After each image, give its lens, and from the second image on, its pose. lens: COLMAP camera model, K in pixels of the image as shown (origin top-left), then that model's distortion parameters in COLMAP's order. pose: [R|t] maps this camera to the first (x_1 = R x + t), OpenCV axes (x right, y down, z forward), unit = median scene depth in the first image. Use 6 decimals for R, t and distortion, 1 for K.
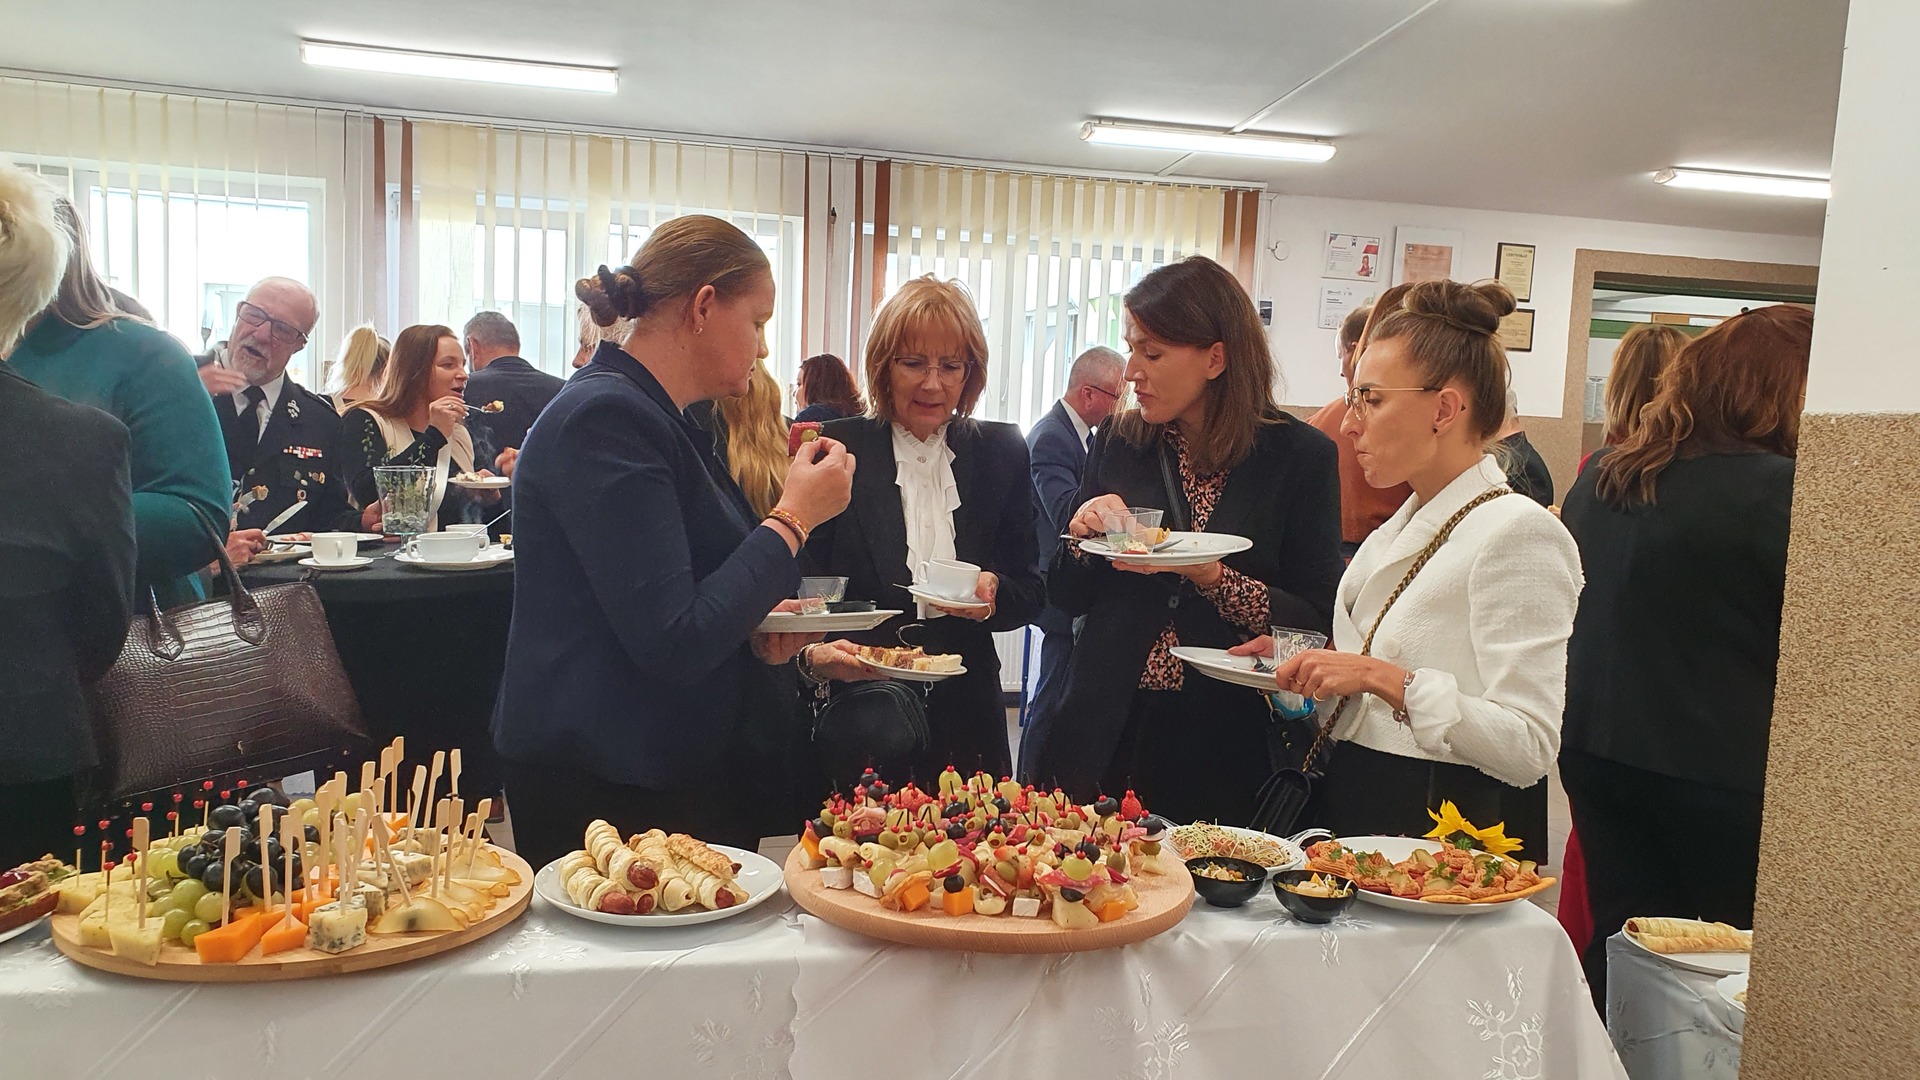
lens RADIAL K [[1532.1, 0, 965.1], [0, 1532.1, 599.8], [0, 0, 1]] dist [0.067202, -0.117307]
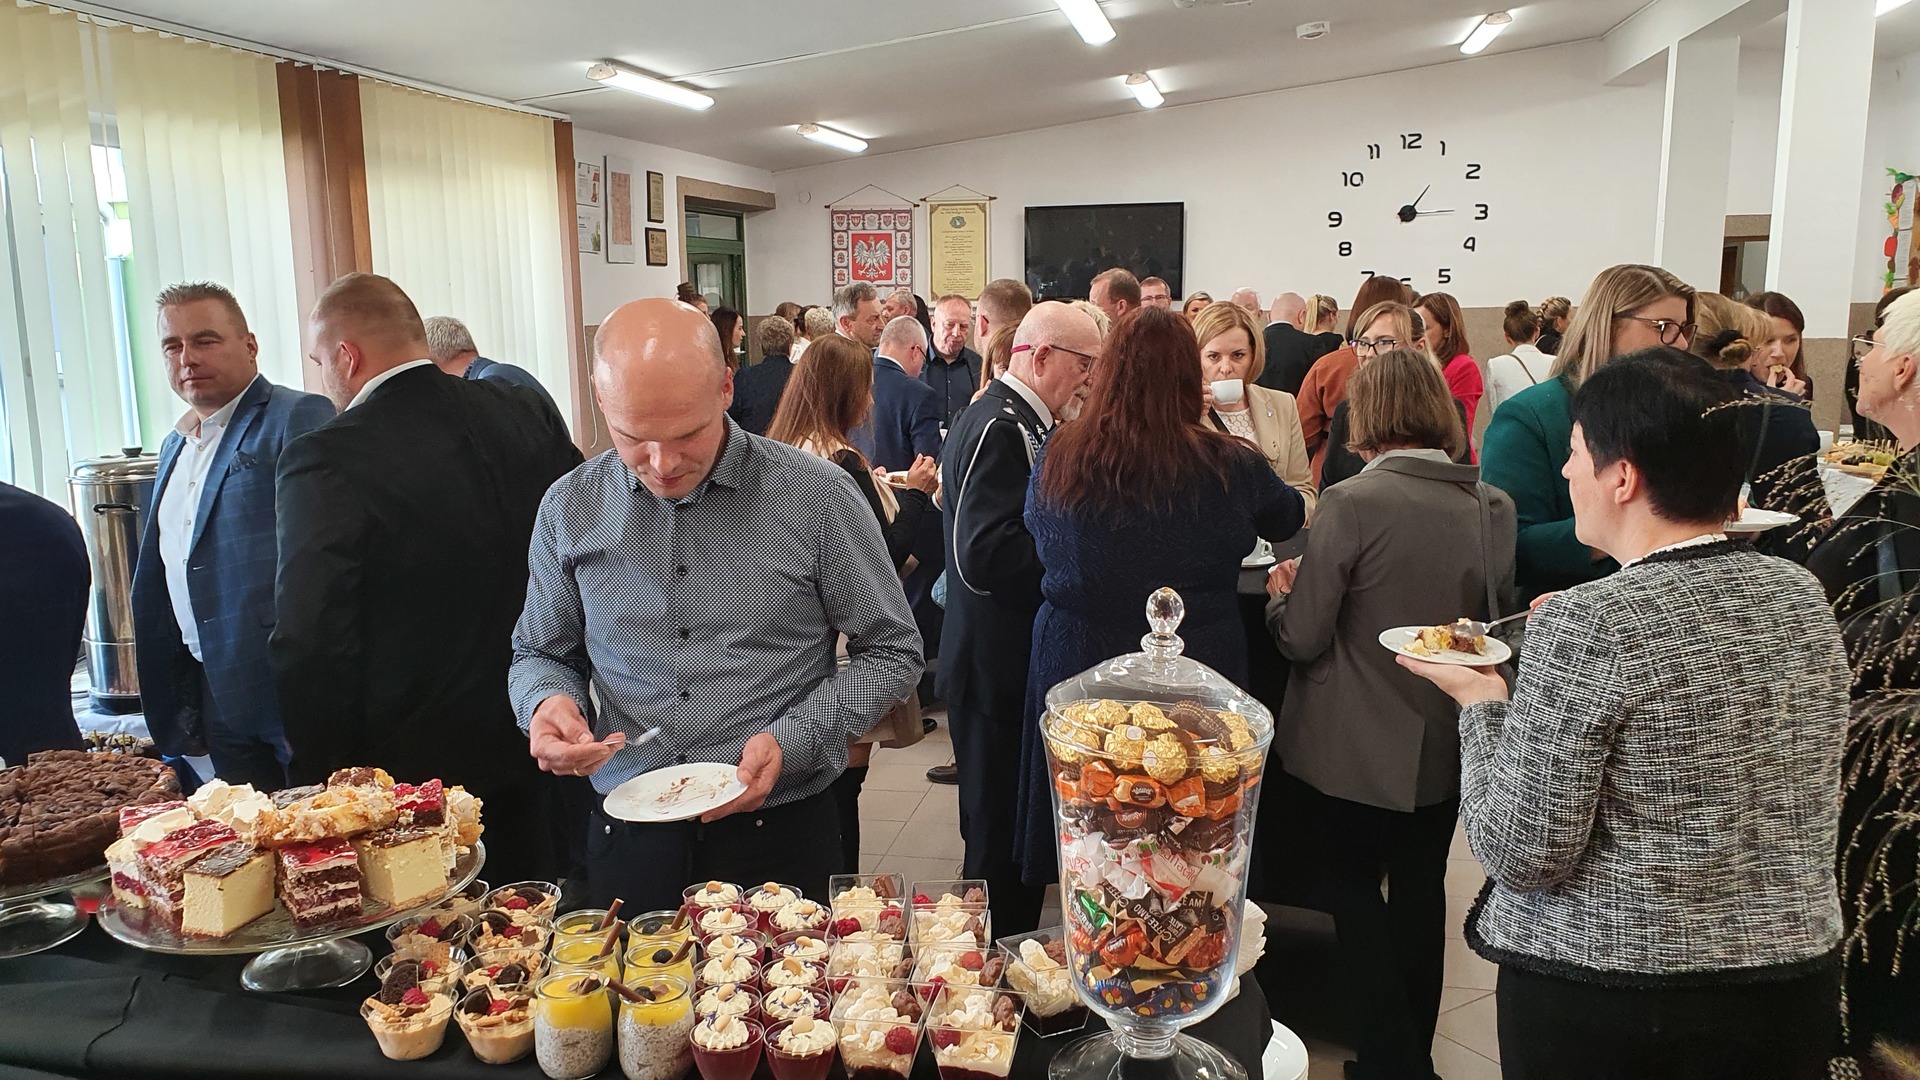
lens RADIAL K [[1525.2, 0, 935.2], [0, 1525.2, 563.1], [0, 0, 1]] dist [0.068725, -0.212943]
pose [[0.485357, -0.196373, 0.851977, -0.633259], [0.128222, 0.979902, 0.152813, -0.106630], [-0.864863, 0.035073, 0.500782, 0.300424]]
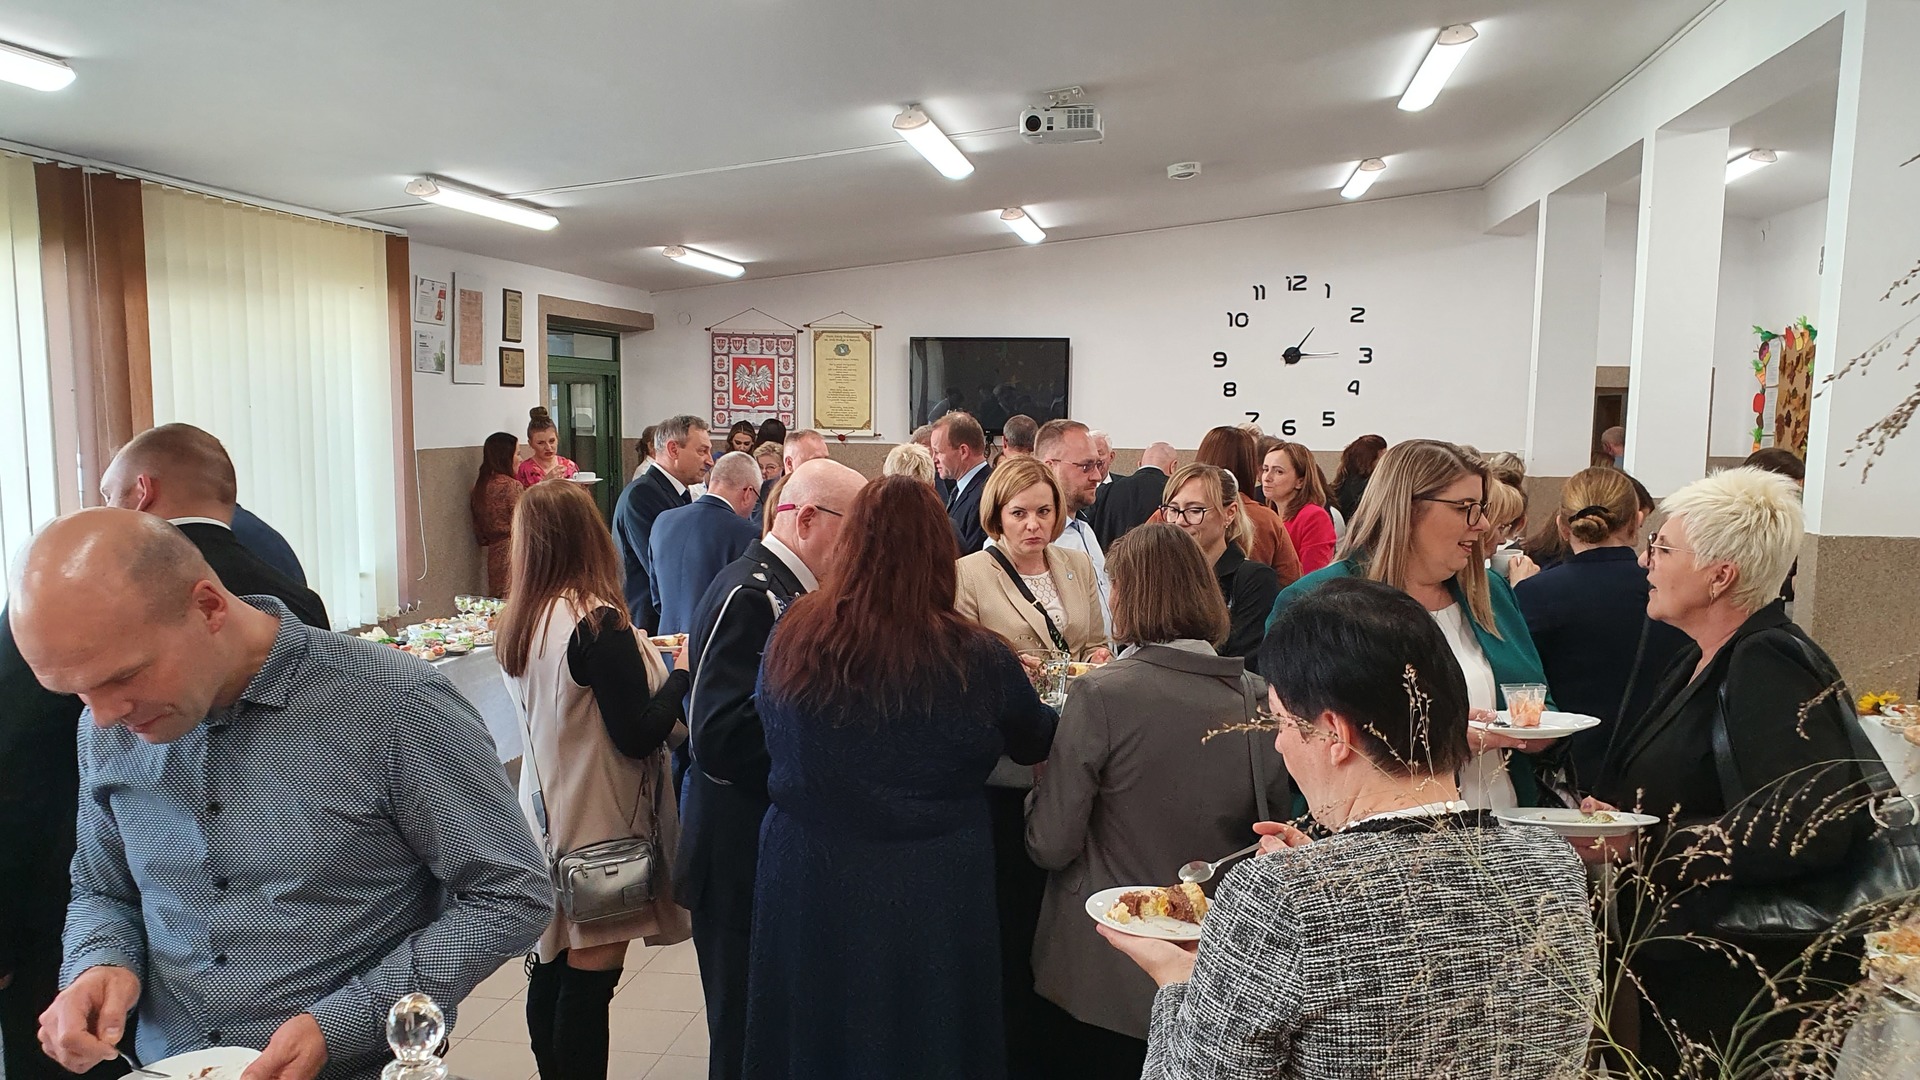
lens RADIAL K [[1532.1, 0, 965.1], [0, 1532.1, 599.8], [0, 0, 1]] dist [0.067202, -0.117307]
pose [[0.431878, -0.142529, 0.890599, -0.568825], [0.102443, 0.988797, 0.108567, -0.112978], [-0.896095, 0.044348, 0.441640, 0.276055]]
